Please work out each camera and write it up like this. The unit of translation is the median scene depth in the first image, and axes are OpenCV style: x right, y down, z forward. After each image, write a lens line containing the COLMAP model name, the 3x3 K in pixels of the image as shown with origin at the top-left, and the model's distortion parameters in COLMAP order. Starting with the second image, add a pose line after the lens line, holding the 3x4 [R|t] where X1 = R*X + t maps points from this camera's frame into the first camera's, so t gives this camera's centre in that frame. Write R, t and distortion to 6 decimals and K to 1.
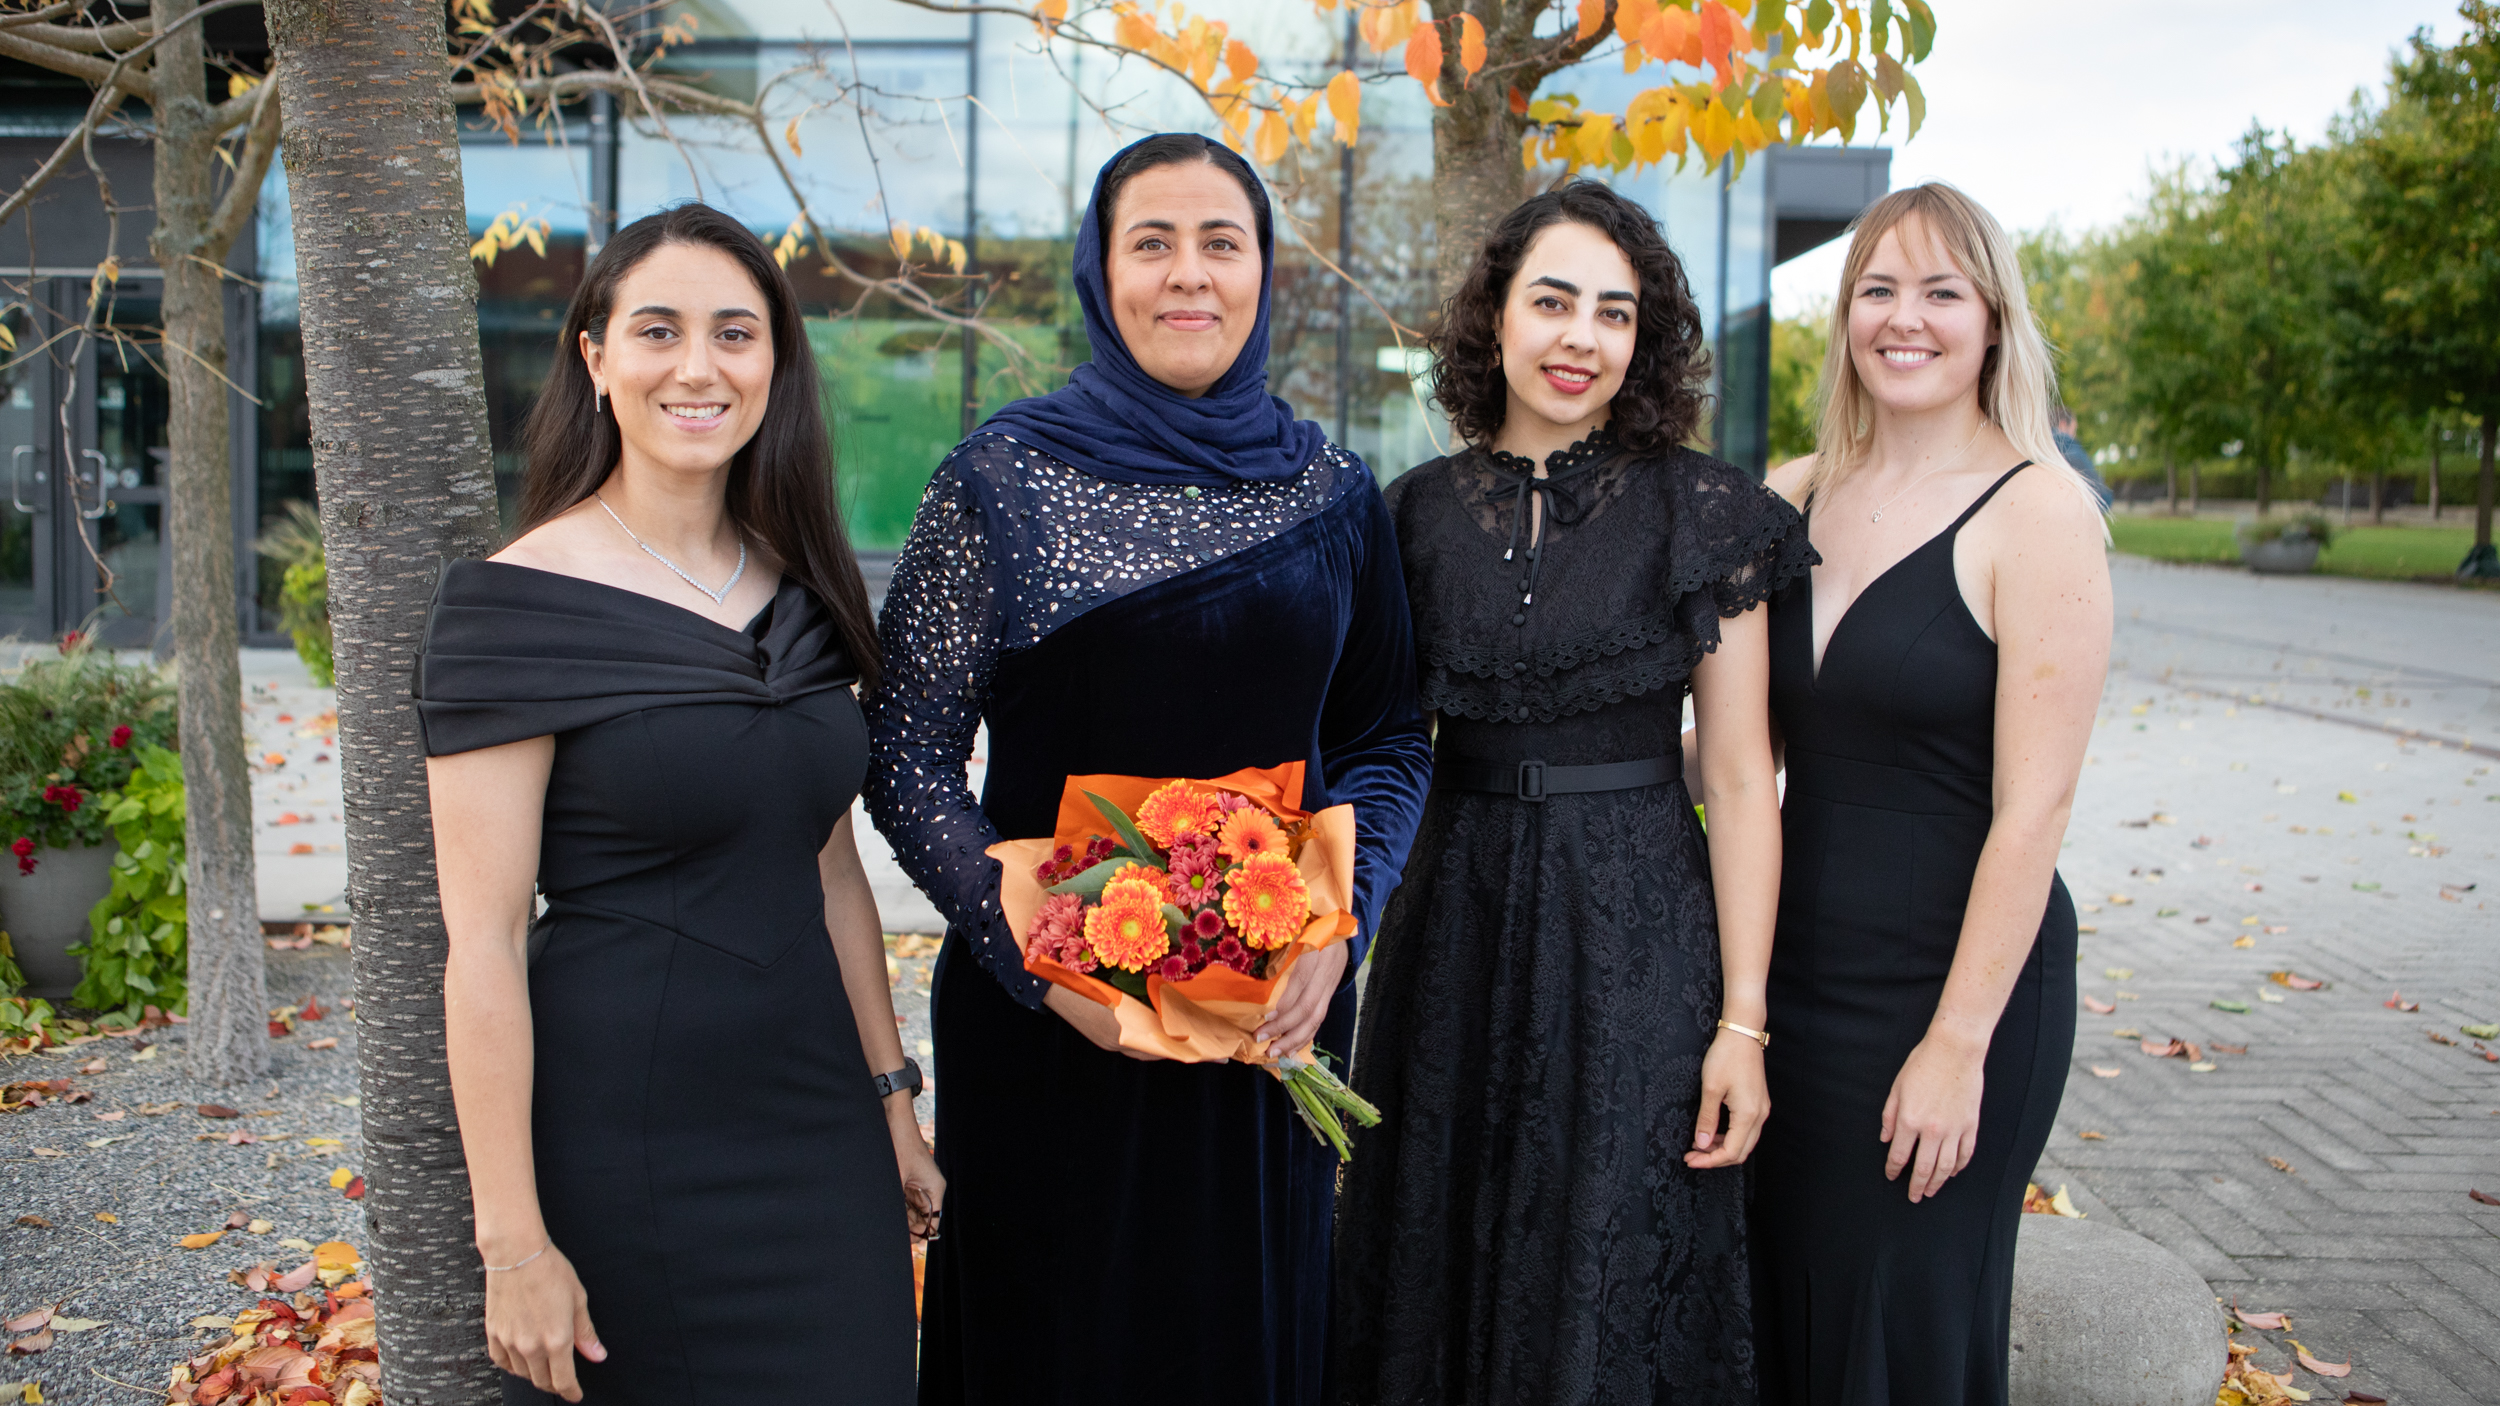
lens RADIAL K [[2147.5, 0, 1250.0], [0, 2147.5, 703.0], [0, 0, 1]] dist [-0.001397, -0.000623]
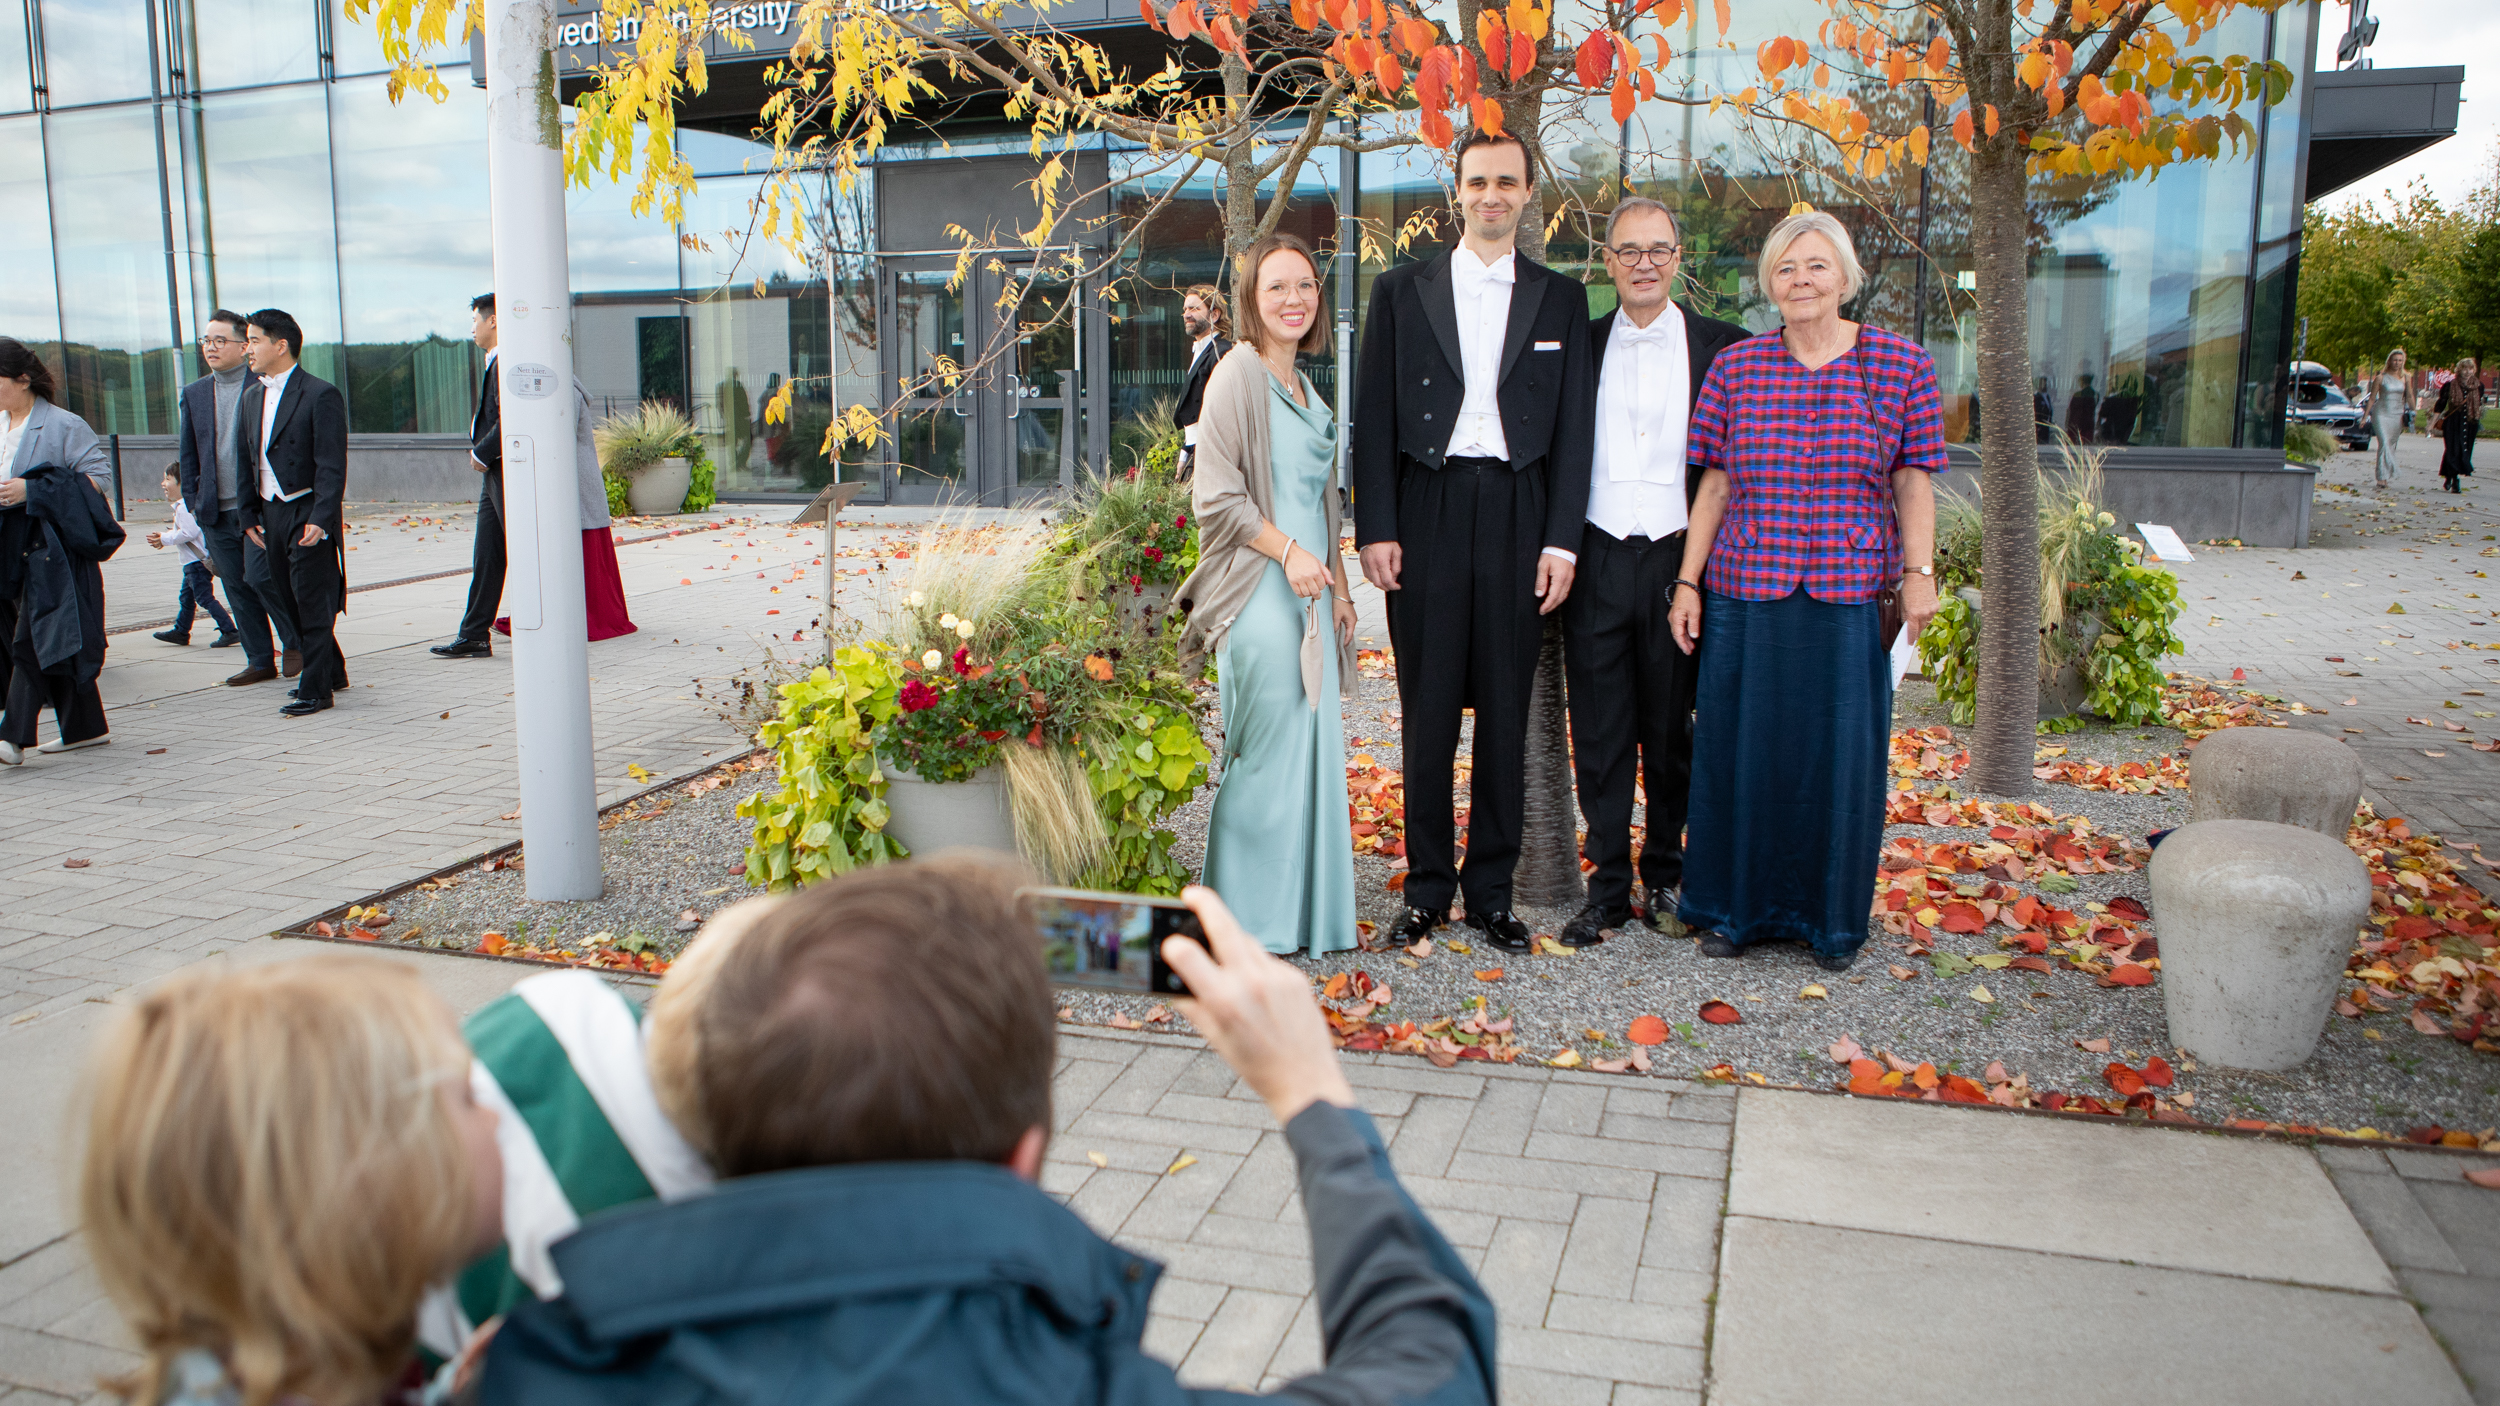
lens RADIAL K [[1867.5, 0, 1250.0], [0, 1867.5, 703.0], [0, 0, 1]] dist [-0.005345, -0.001471]
pose [[0.955918, 0.034204, -0.291634, -0.003858], [-0.017222, 0.998013, 0.060602, 0.020225], [0.293128, -0.052908, 0.954608, -0.135580]]
